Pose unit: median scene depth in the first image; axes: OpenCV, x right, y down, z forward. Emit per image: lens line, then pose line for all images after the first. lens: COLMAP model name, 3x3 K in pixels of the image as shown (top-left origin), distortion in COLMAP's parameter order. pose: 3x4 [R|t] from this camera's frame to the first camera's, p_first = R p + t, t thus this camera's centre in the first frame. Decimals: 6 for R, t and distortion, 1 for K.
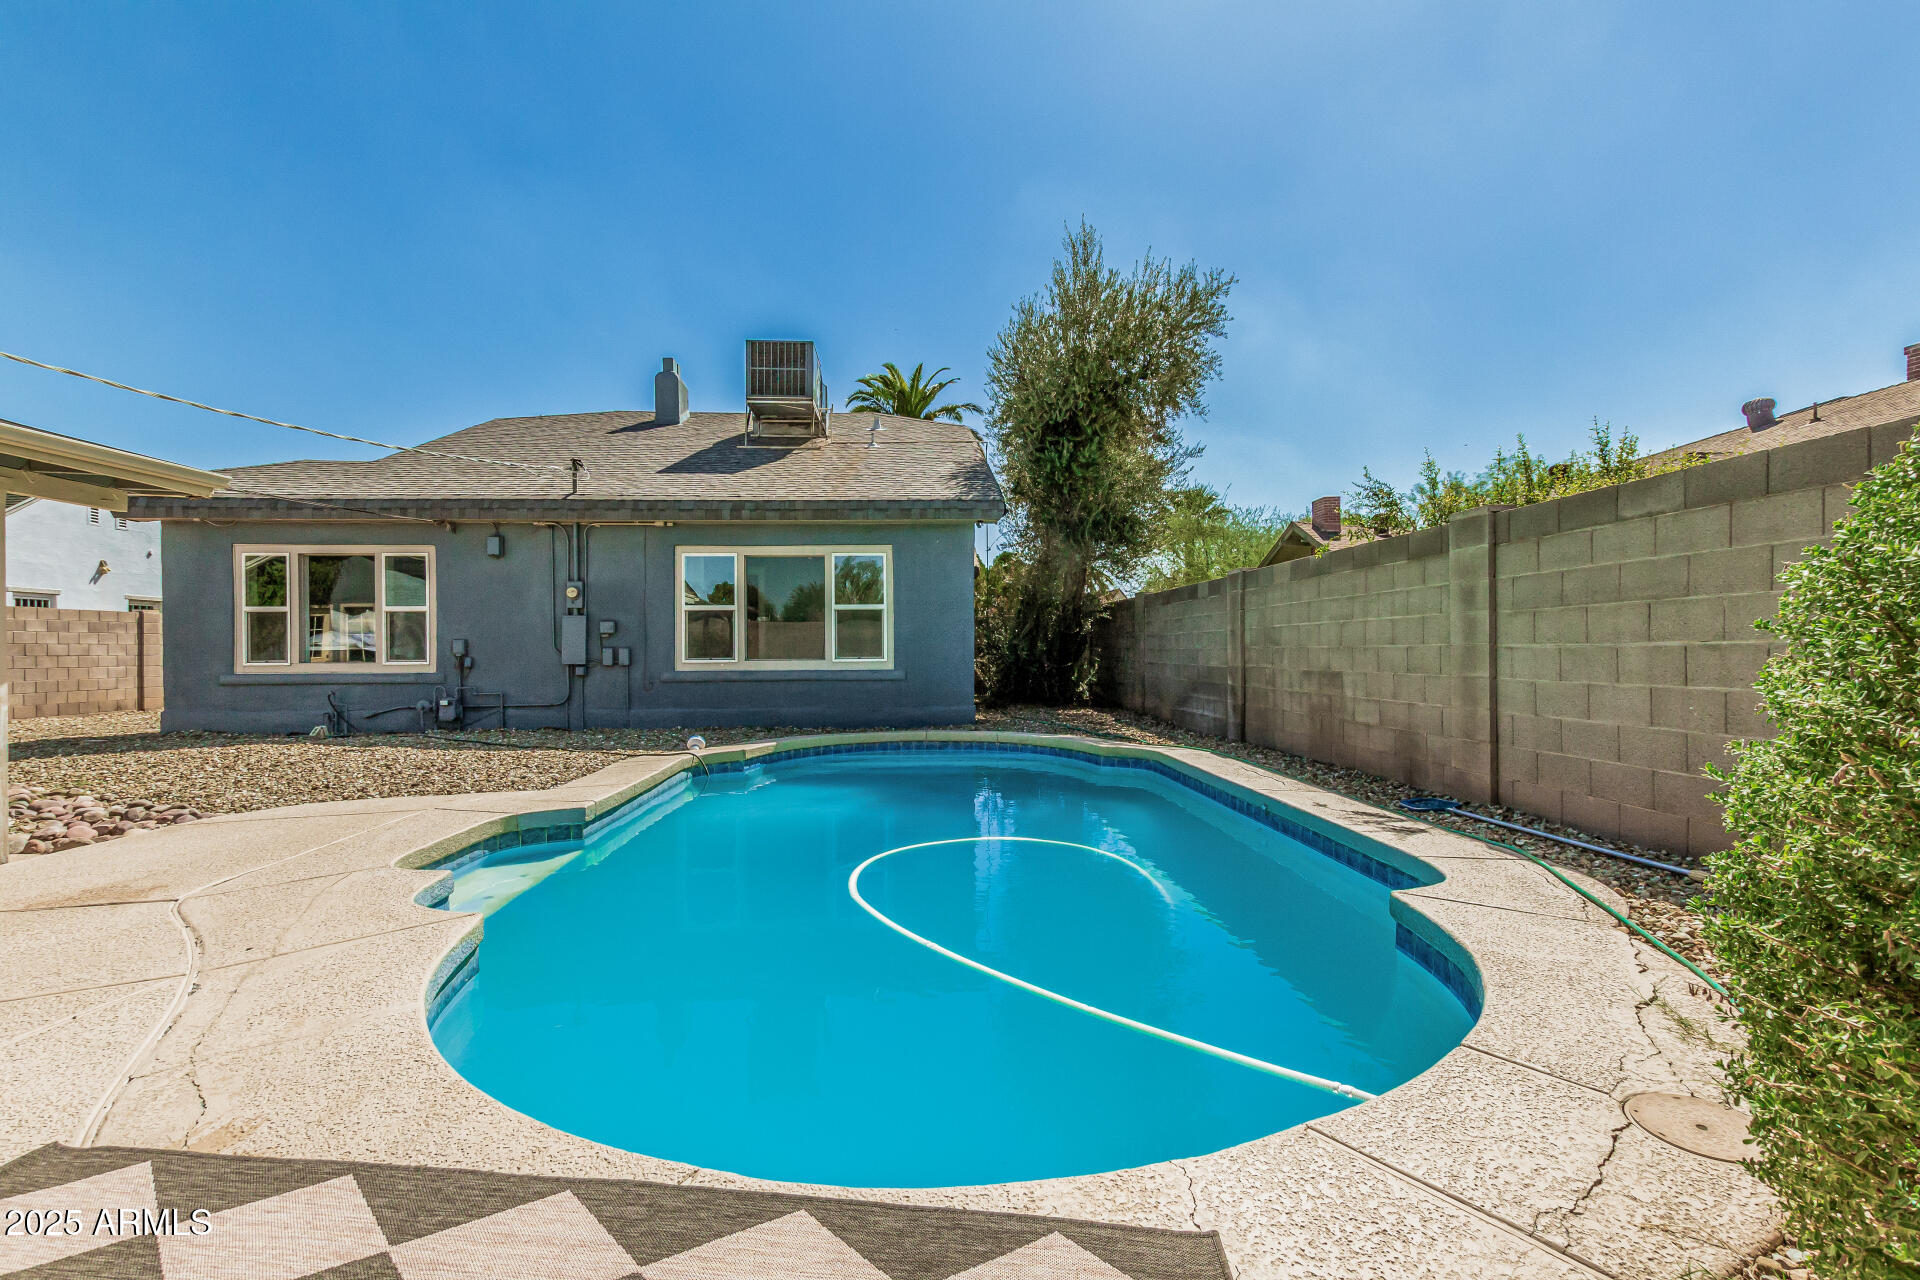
lens RADIAL K [[868.4, 0, 967.9], [0, 868.4, 651.3], [0, 0, 1]] dist [0.002514, -0.001976]
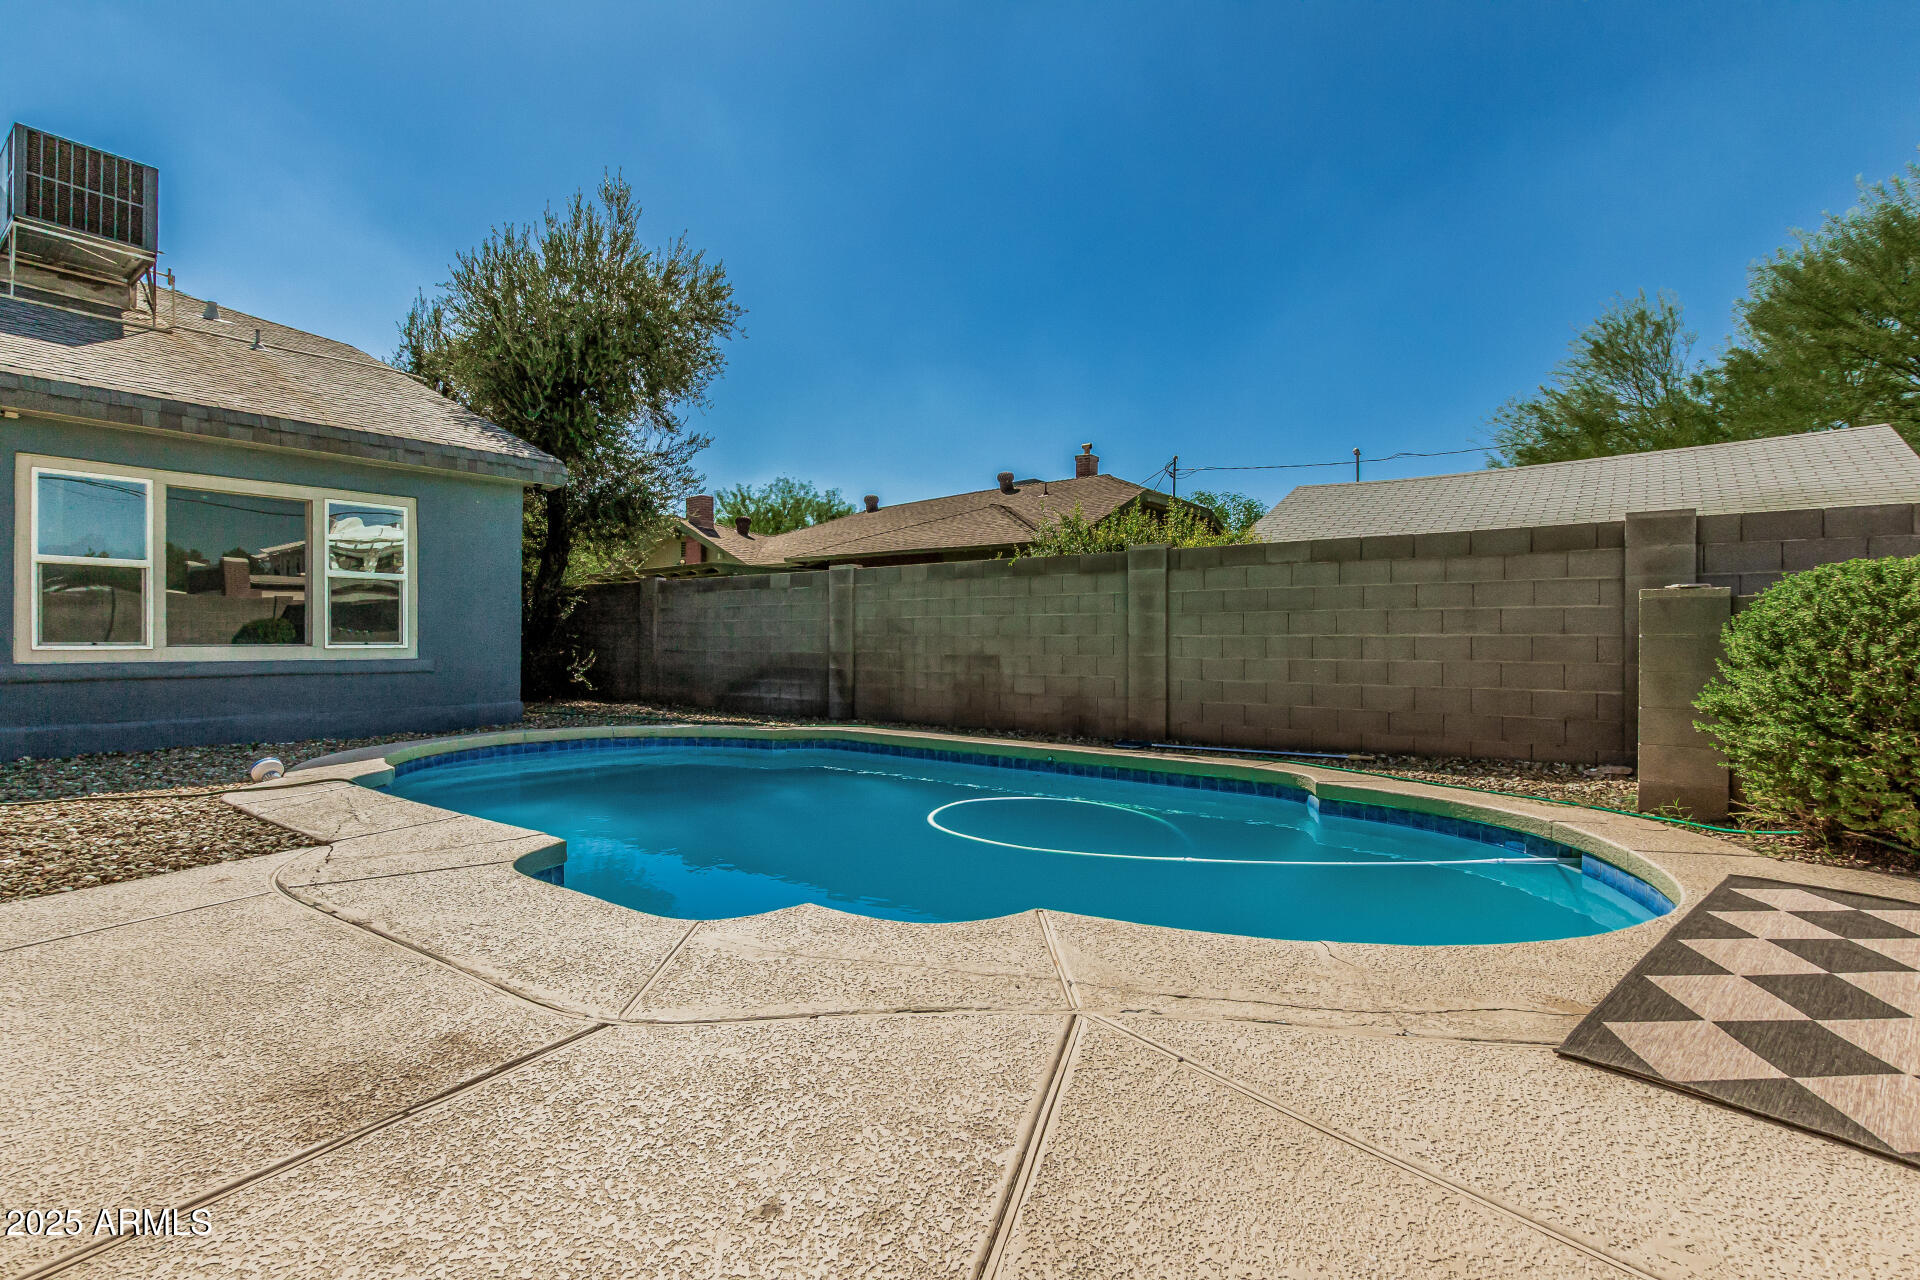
lens RADIAL K [[868.4, 0, 959.2], [0, 868.4, 641.3], [0, 0, 1]] dist [0.002514, -0.001976]
pose [[0.654430, 0.006972, 0.756090, -0.556863], [-0.006724, 0.999972, -0.003401, 0.007807], [-0.756092, -0.002859, 0.654459, 0.193654]]
